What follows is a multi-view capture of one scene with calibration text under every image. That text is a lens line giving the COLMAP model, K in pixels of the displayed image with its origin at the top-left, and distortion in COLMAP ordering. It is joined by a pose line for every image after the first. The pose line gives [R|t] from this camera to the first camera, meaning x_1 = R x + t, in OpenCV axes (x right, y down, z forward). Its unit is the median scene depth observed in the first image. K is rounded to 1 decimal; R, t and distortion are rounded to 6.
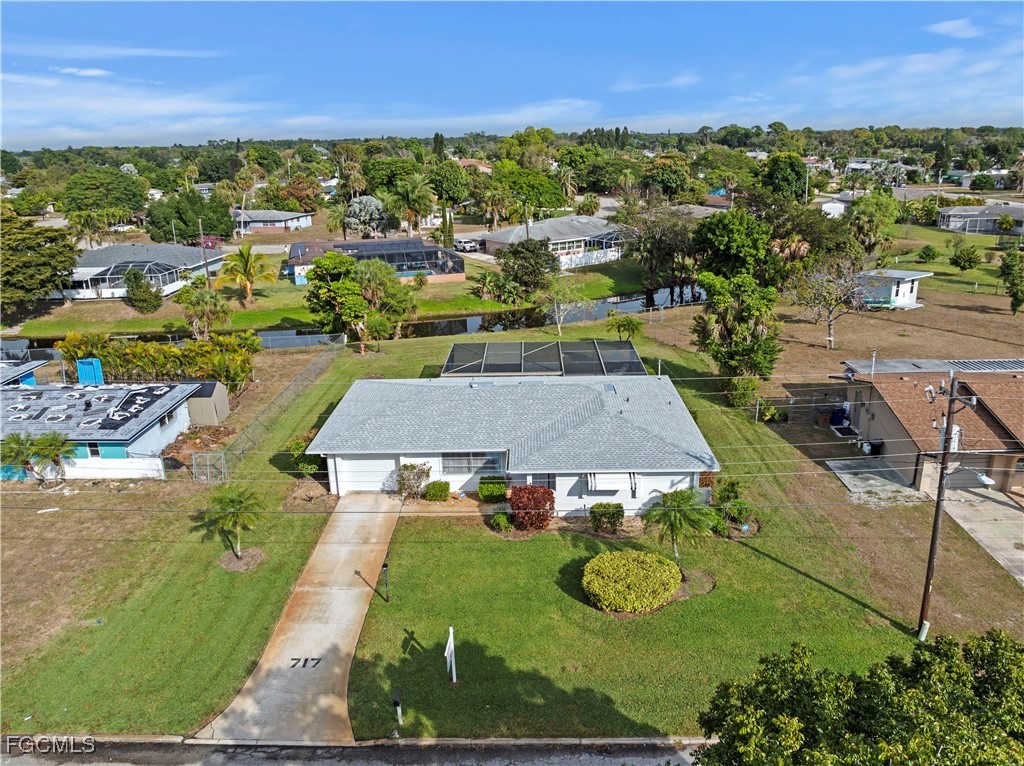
lens RADIAL K [[740.0, 0, 507.6], [0, 740.0, 380.5], [0, 0, 1]] dist [-0.038020, -0.002200]
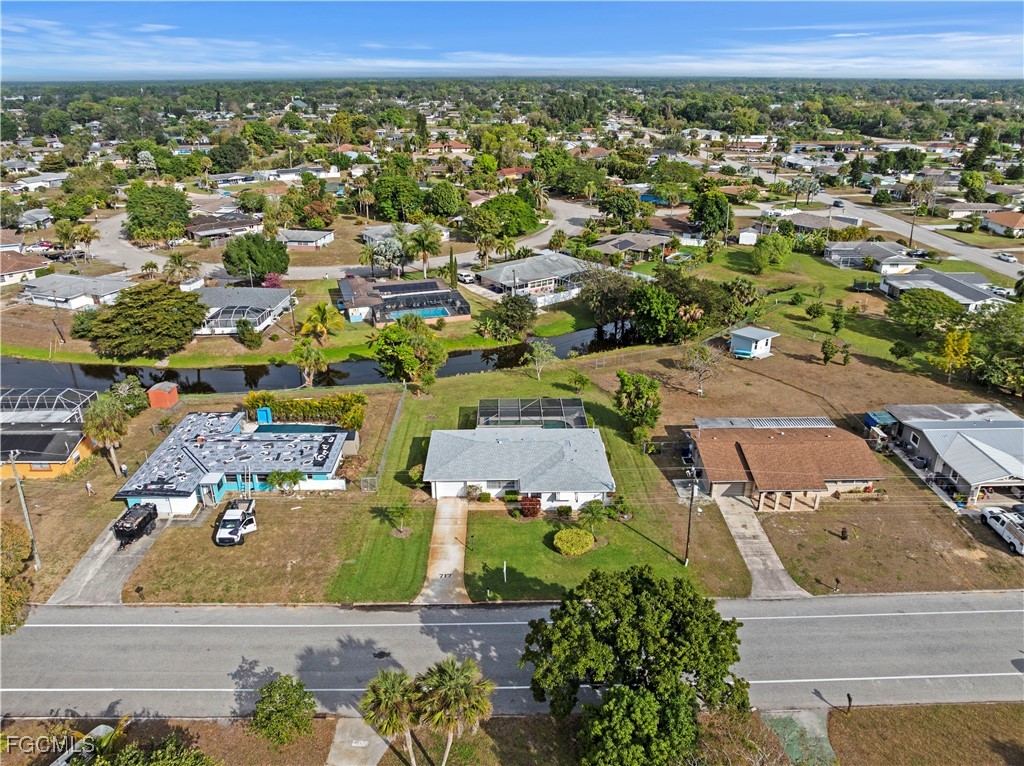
lens RADIAL K [[718.3, 0, 508.3], [0, 718.3, 383.3], [0, 0, 1]] dist [0.001138, -0.085702]
pose [[0.998996, 0.003148, 0.044688, -0.107993], [-0.007135, 0.995975, 0.089347, -0.319713], [-0.044227, -0.089576, 0.994998, -0.905086]]
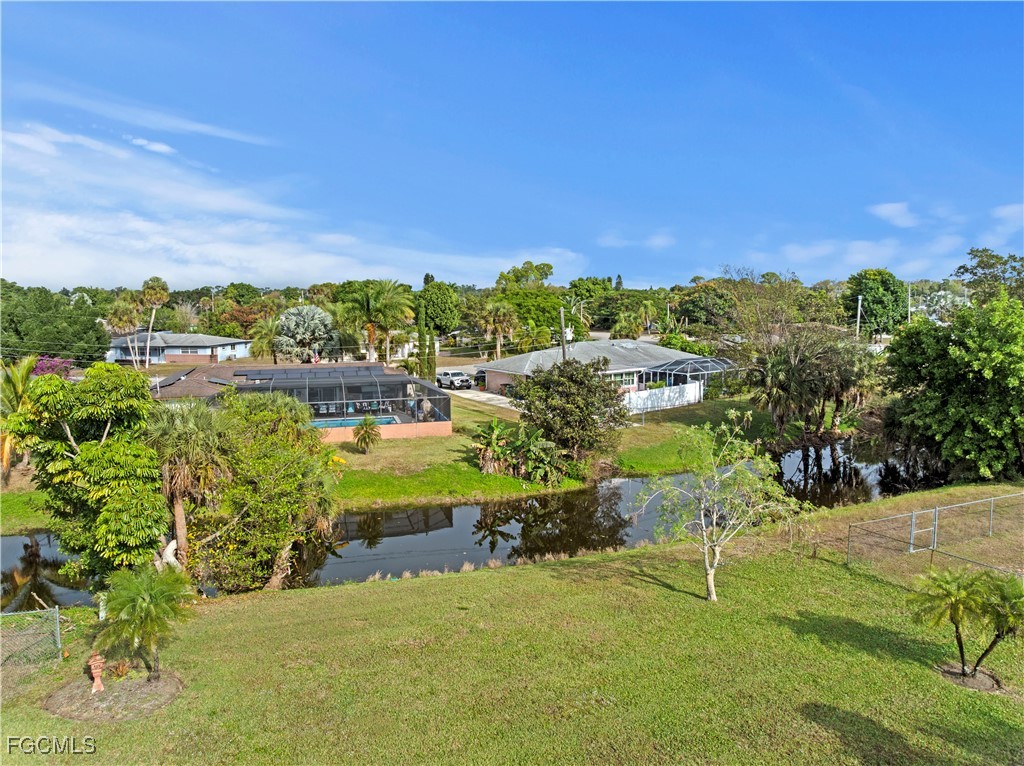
lens RADIAL K [[720.3, 0, 509.0], [0, 720.3, 376.5], [0, 0, 1]] dist [-0.037096, -0.001899]
pose [[0.999736, 0.012442, 0.019318, -0.058854], [-0.008250, 0.979022, -0.203588, -0.159246], [-0.021446, 0.203375, 0.978866, 1.073781]]
